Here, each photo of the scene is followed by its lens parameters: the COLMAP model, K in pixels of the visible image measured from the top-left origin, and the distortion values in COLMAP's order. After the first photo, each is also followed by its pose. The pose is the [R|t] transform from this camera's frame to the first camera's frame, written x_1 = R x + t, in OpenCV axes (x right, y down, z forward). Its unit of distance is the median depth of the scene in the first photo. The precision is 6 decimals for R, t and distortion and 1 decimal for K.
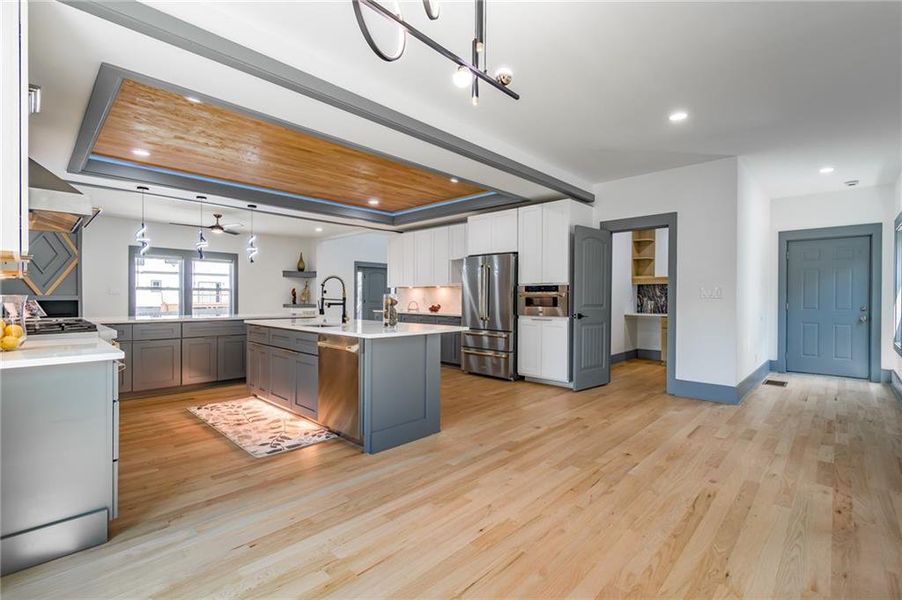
lens RADIAL K [[407.2, 0, 458.9], [0, 407.2, 297.6], [0, 0, 1]] dist [-0.000648, -0.001791]
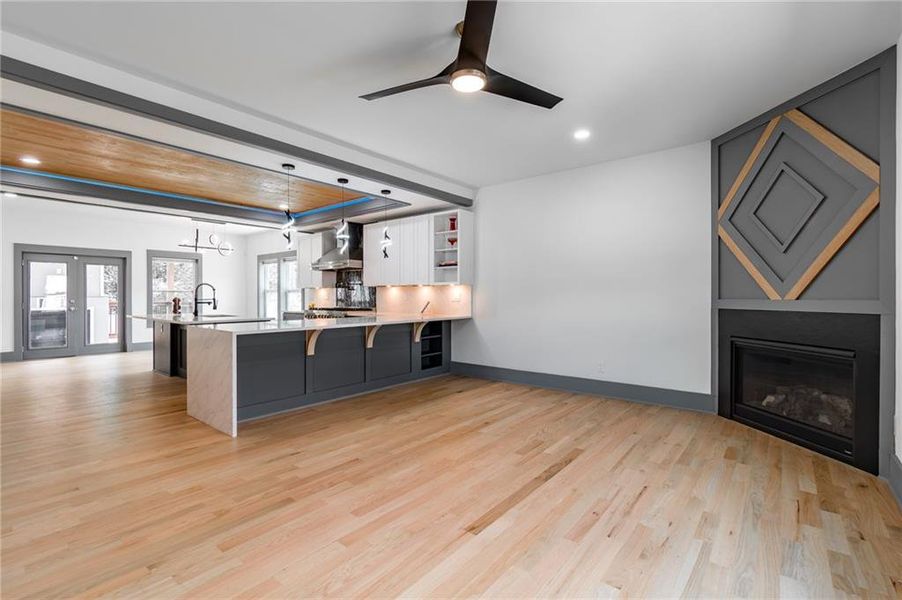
lens RADIAL K [[407.2, 0, 456.8], [0, 407.2, 300.8], [0, 0, 1]] dist [-0.000648, -0.001791]
pose [[-0.997071, -0.007052, -0.076160, -0.799679], [-0.007835, 0.999920, 0.009978, -0.008574], [0.076084, 0.010546, -0.997046, 1.835292]]
